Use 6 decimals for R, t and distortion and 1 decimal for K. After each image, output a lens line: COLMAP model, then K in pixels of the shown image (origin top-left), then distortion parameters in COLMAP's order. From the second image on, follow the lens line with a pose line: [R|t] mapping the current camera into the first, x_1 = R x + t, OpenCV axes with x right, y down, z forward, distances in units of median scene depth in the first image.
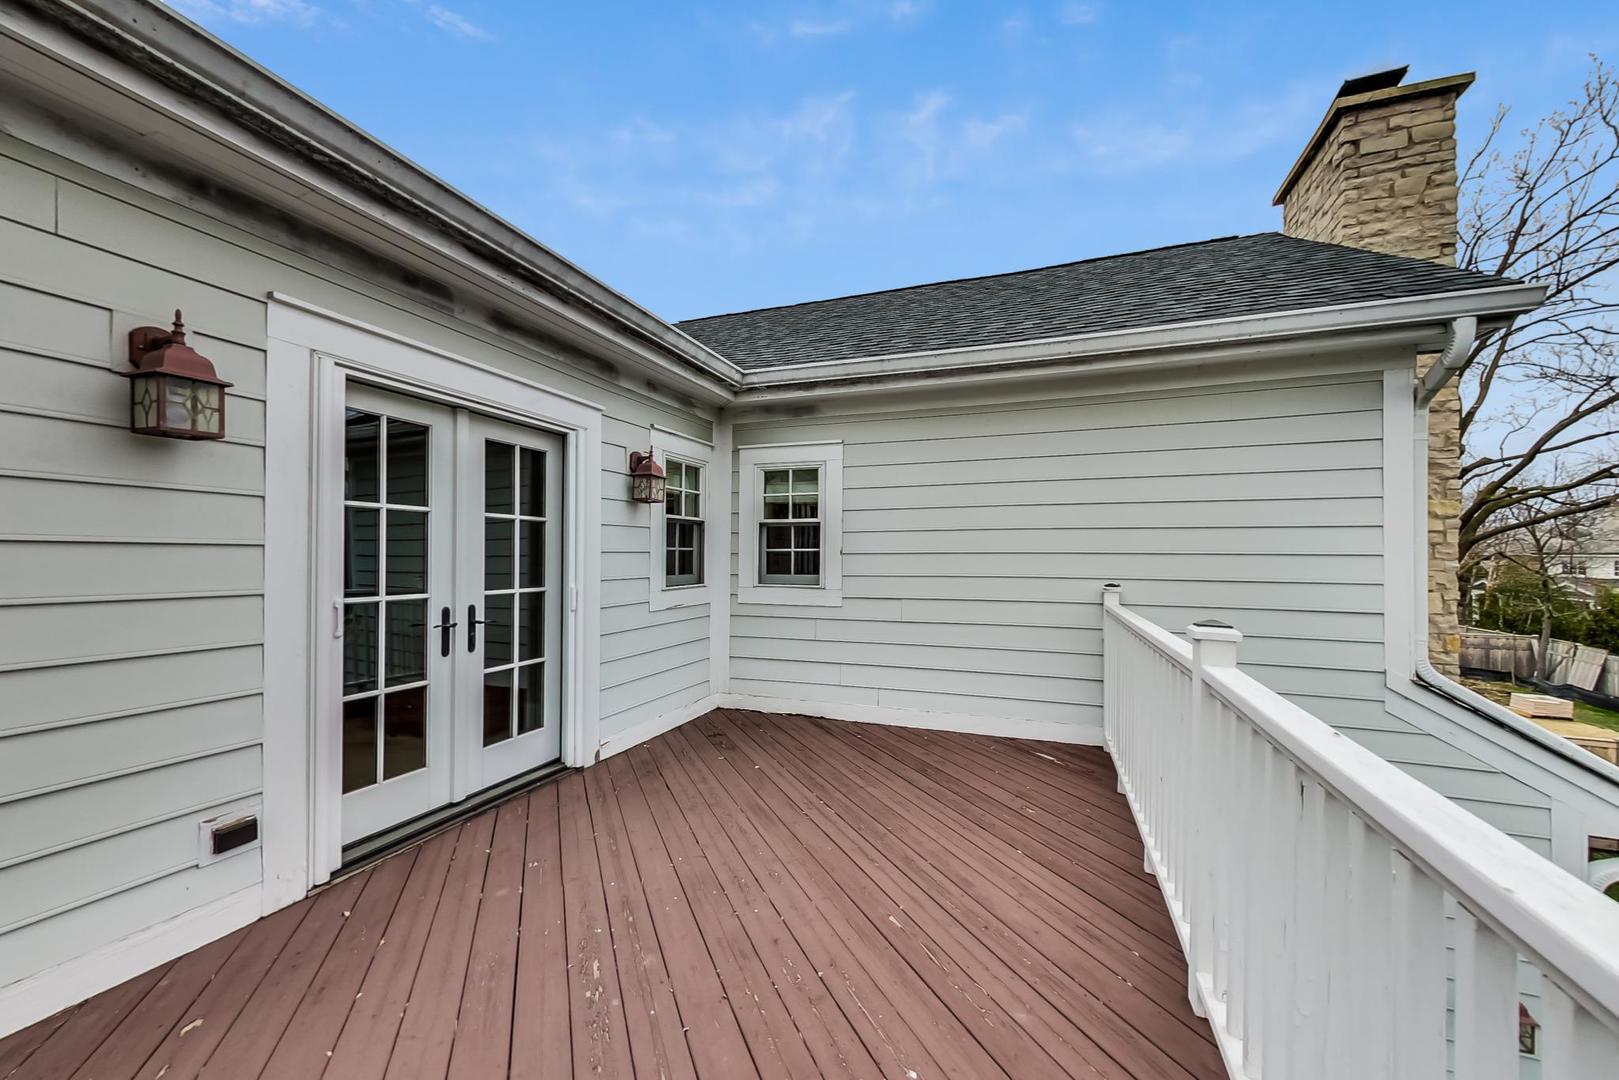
lens RADIAL K [[598.0, 0, 807.7], [0, 598.0, 552.3], [0, 0, 1]] dist [-0.001321, 0.000001]
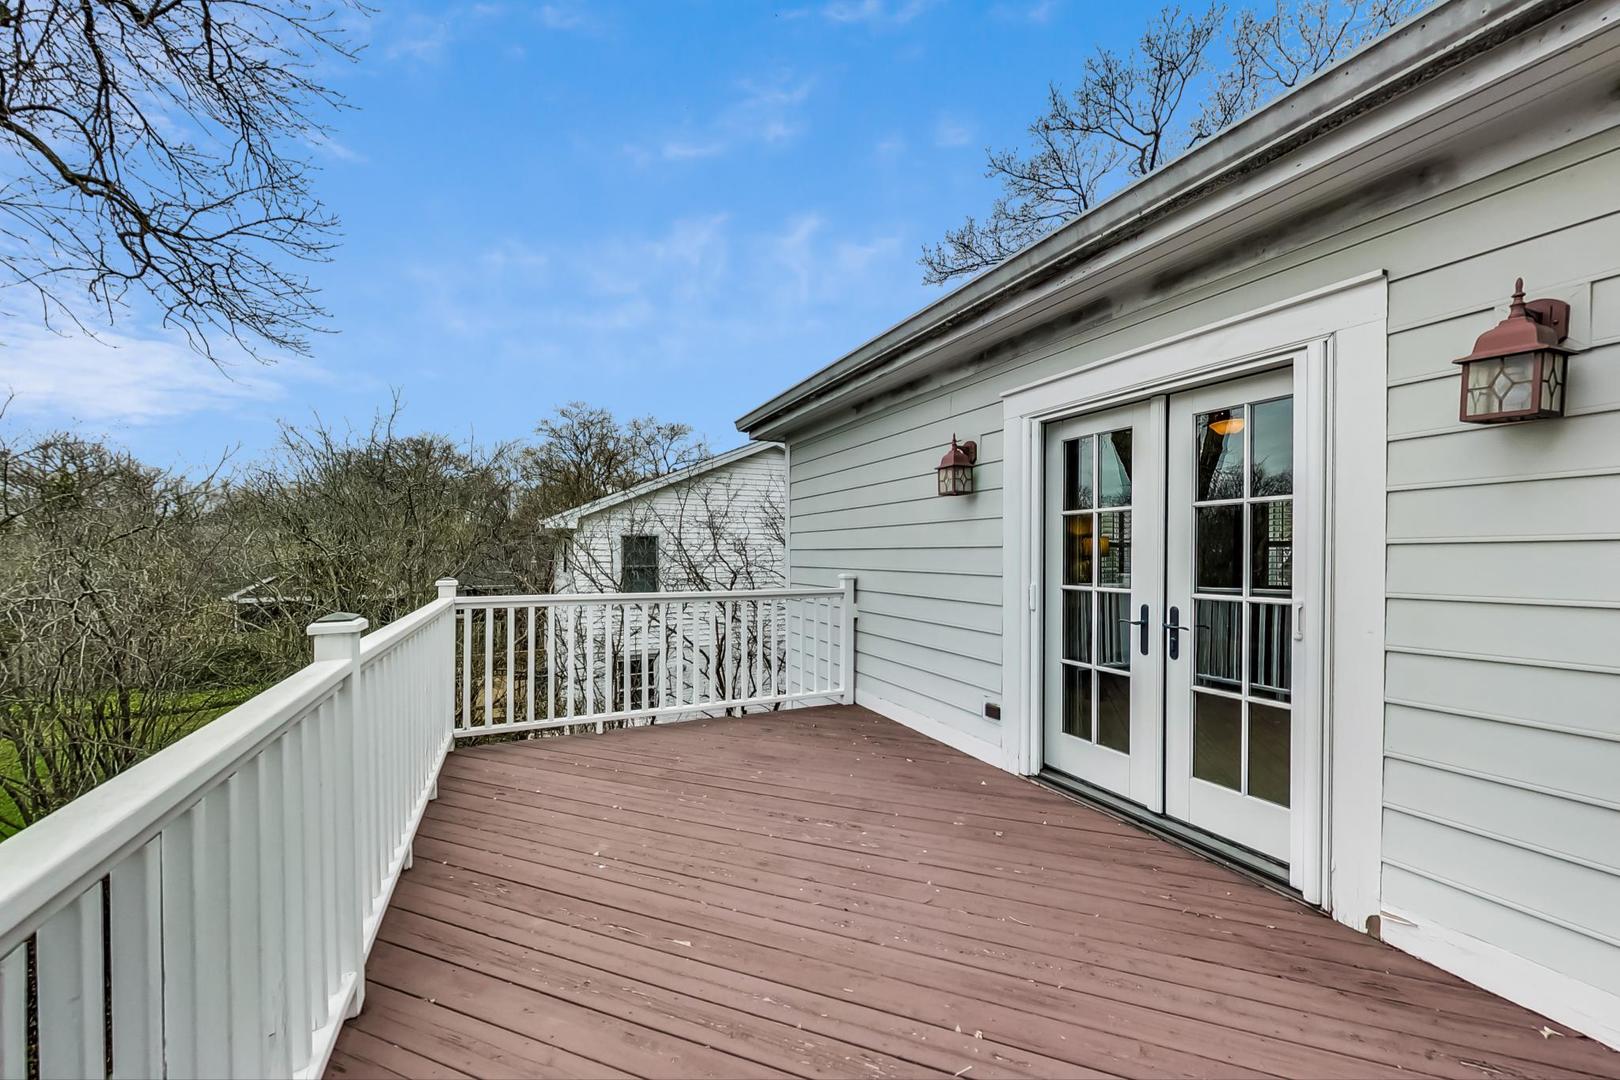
lens RADIAL K [[598.4, 0, 807.2], [0, 598.4, 551.9], [0, 0, 1]] dist [-0.001321, 0.000001]
pose [[-0.685964, -0.005924, -0.727611, 0.520918], [0.001618, 0.999952, -0.009666, 0.014036], [0.727634, -0.007807, -0.685921, 1.340374]]
